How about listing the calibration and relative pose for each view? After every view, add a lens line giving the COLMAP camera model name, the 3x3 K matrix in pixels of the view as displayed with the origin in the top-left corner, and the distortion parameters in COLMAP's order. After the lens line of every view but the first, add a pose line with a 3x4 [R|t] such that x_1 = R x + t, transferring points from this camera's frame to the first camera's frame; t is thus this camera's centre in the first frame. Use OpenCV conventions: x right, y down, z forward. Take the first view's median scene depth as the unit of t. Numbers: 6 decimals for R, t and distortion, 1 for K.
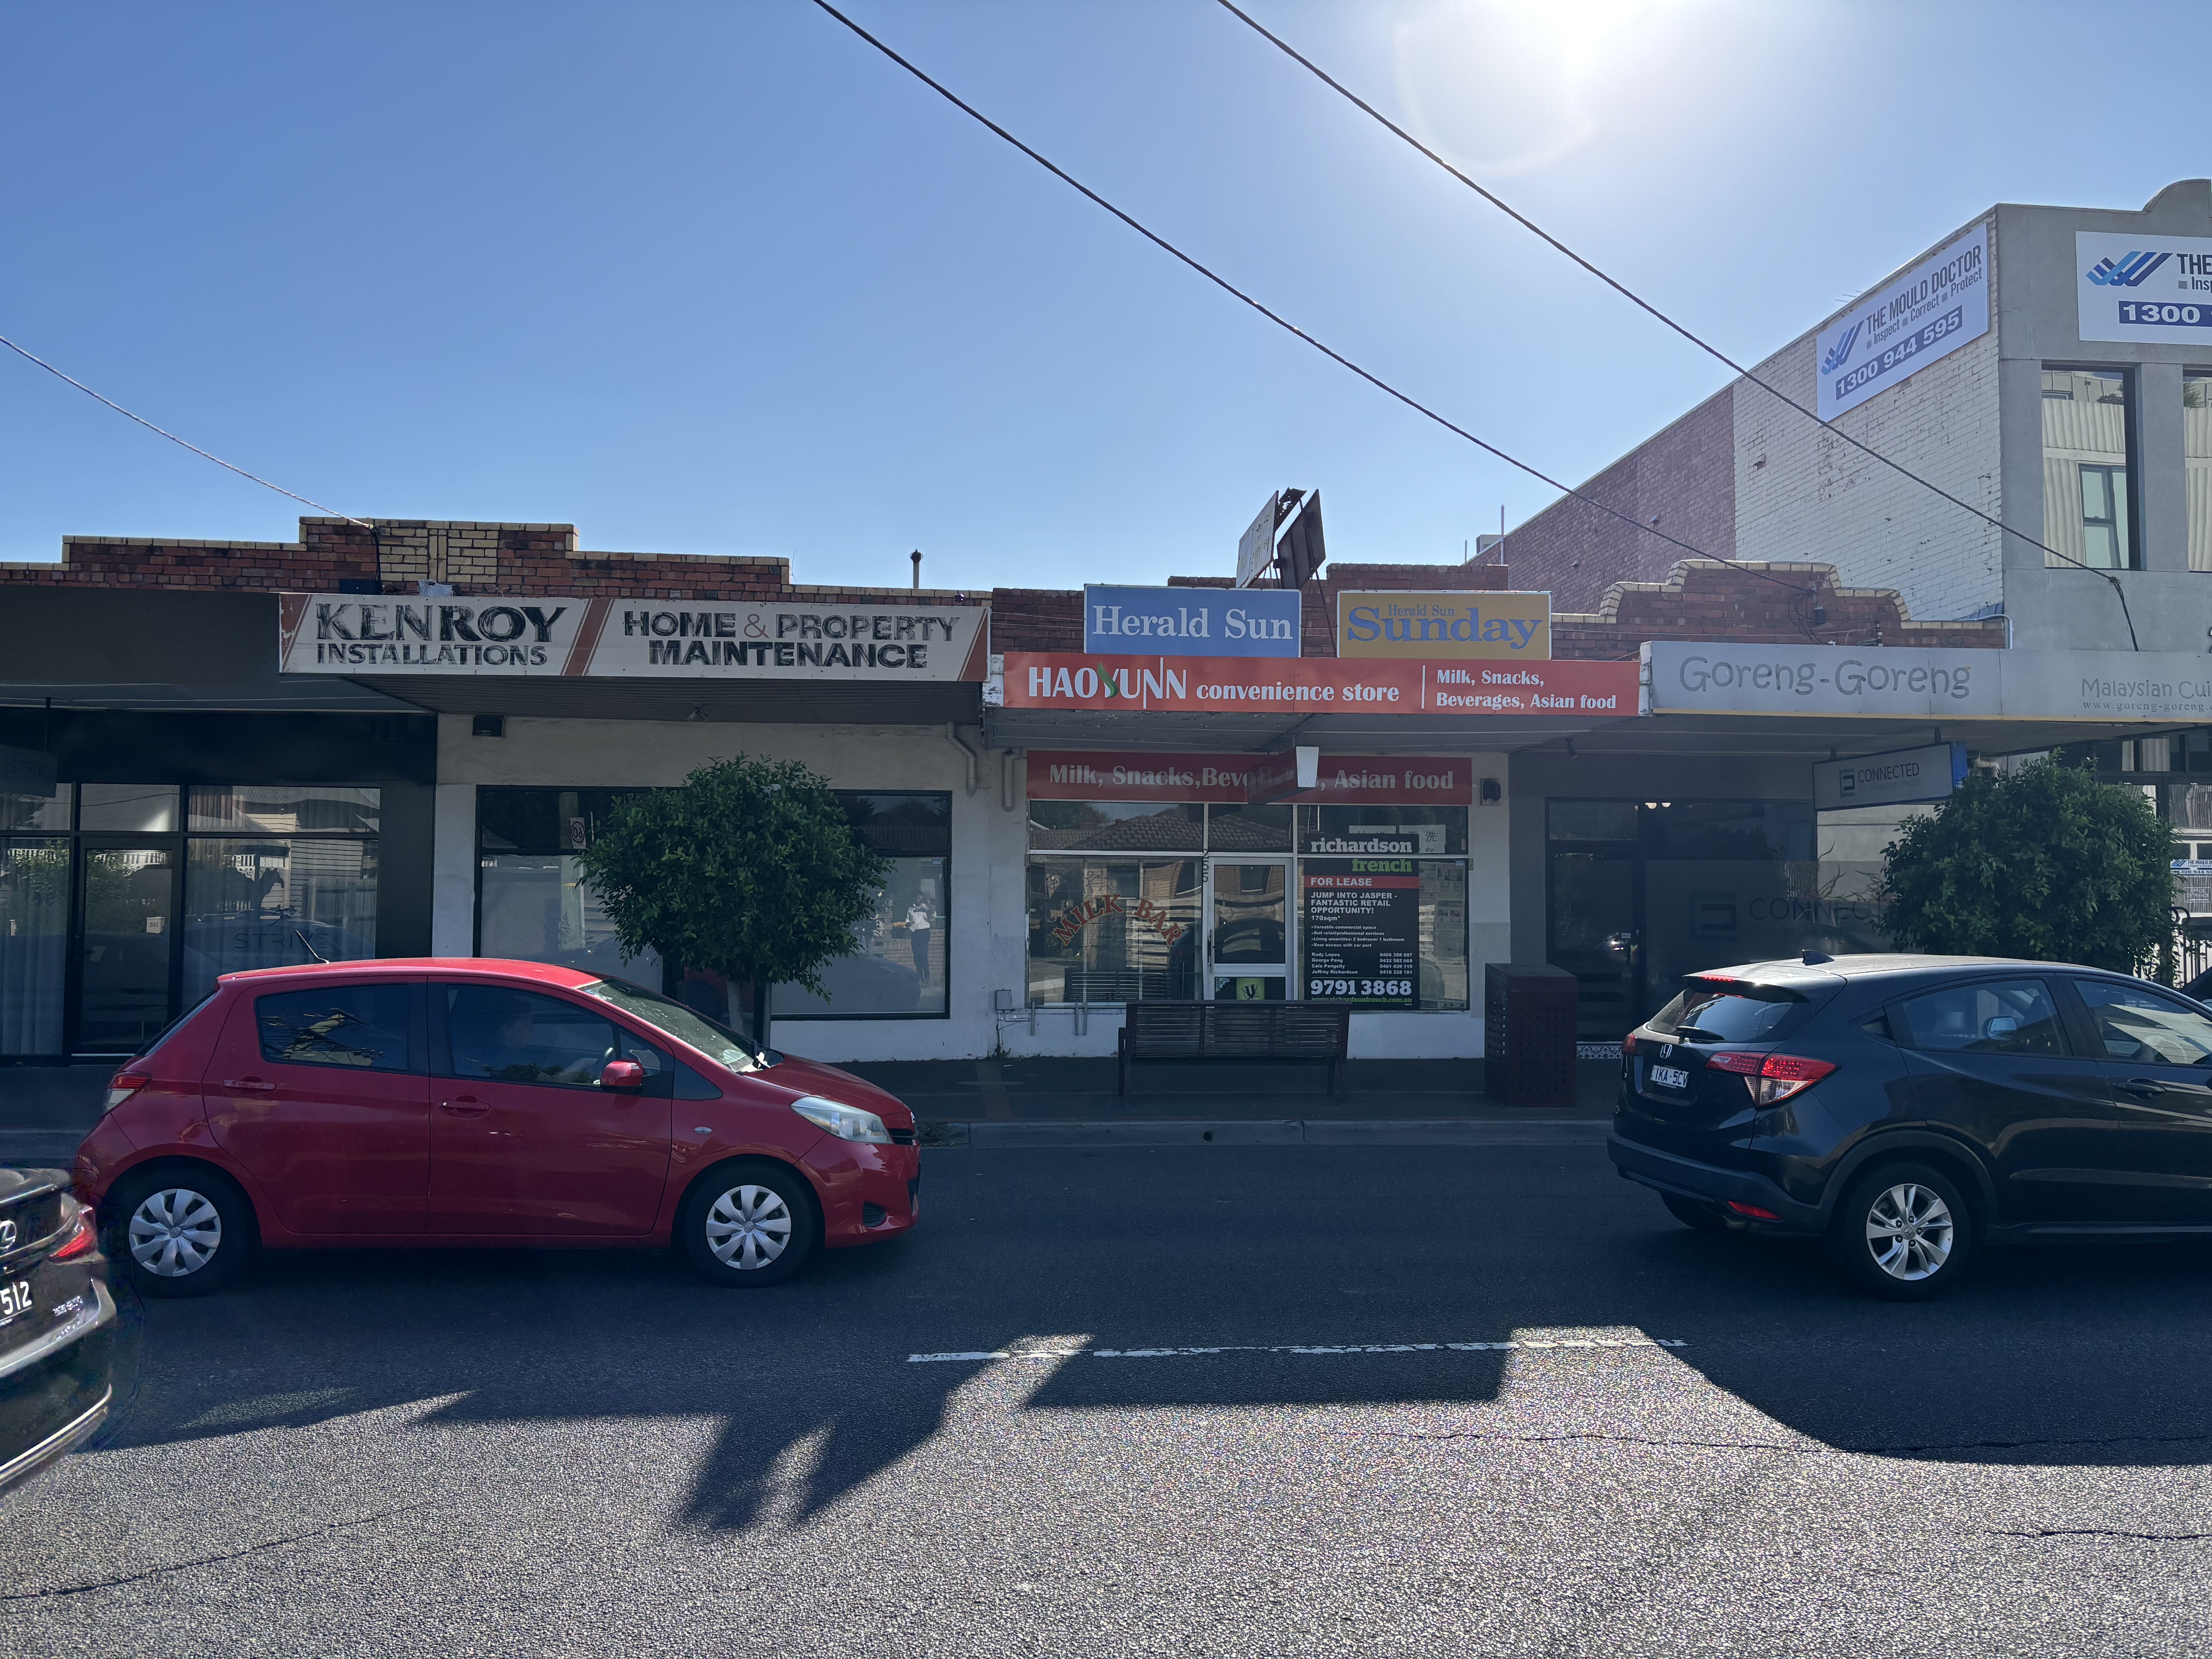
lens RADIAL K [[1680.0, 0, 1106.0], [0, 1680.0, 829.5], [0, 0, 1]] dist [0.134752, -0.182564]
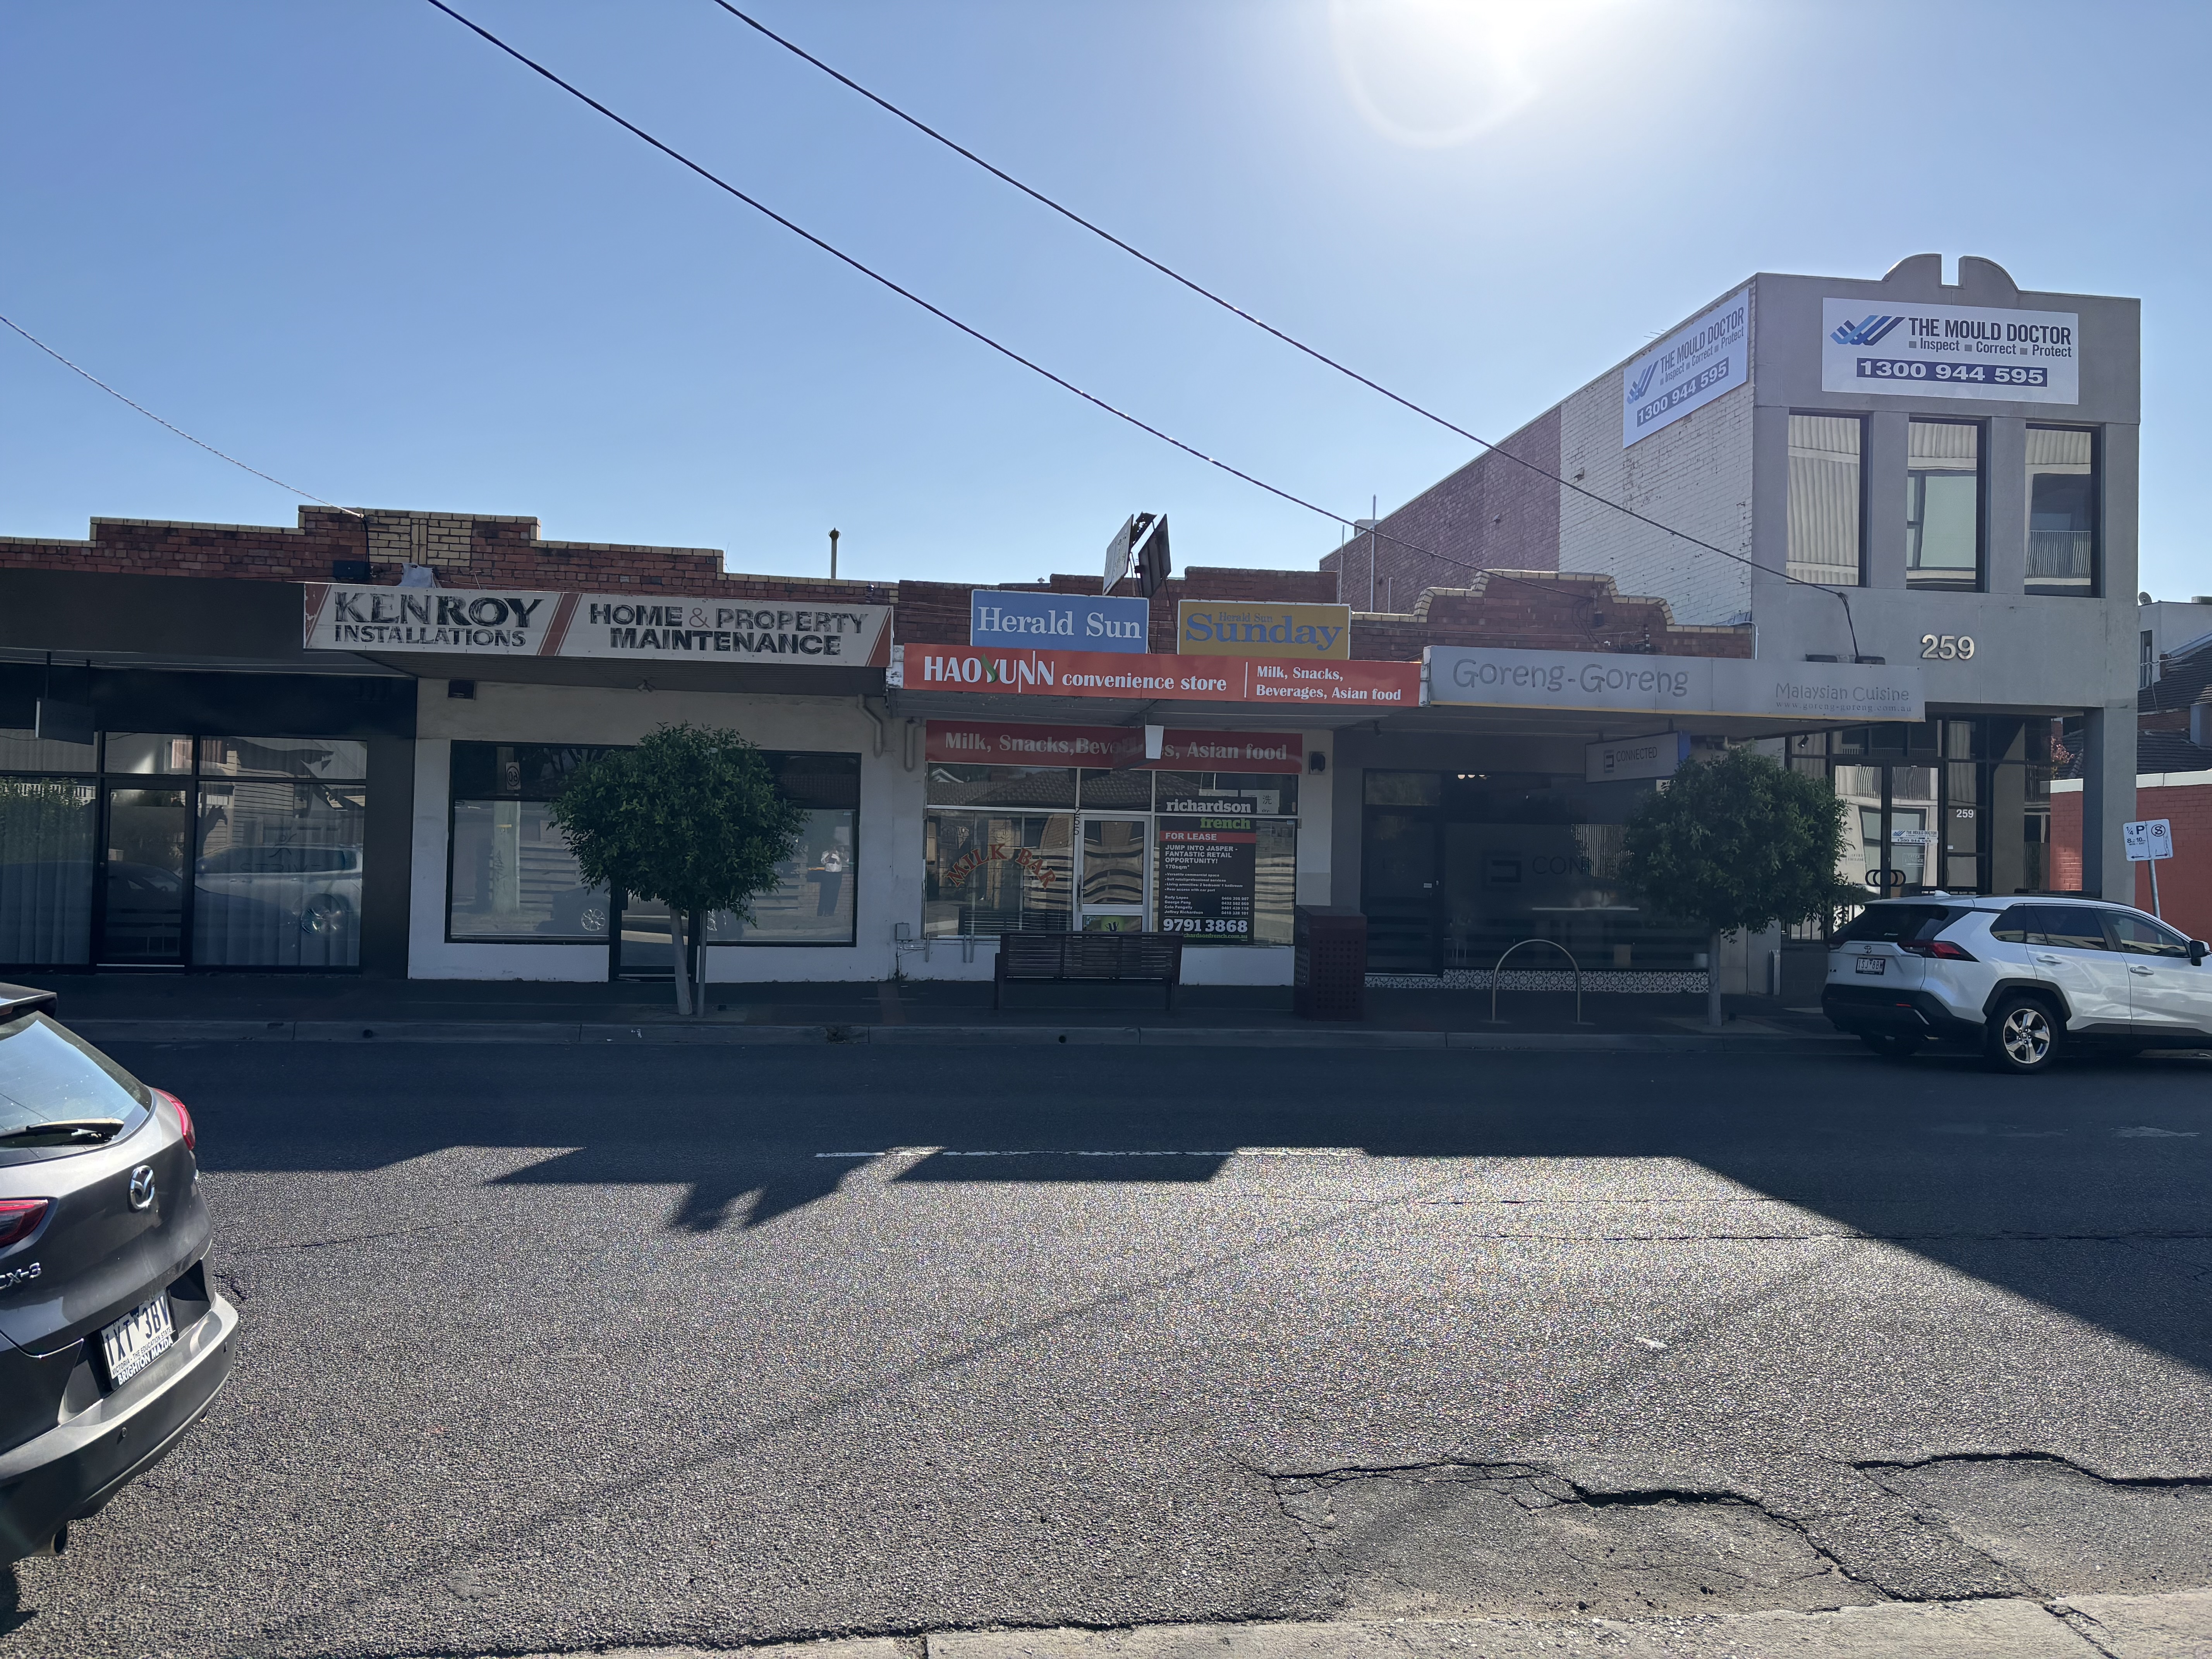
lens RADIAL K [[1683.8, 0, 1100.5], [0, 1683.8, 817.7], [0, 0, 1]] dist [0.096917, -0.133692]
pose [[0.998798, 0.018247, 0.045487, 0.025172], [-0.019258, 0.999575, 0.021888, -0.007808], [-0.045068, -0.022737, 0.998725, -0.205601]]
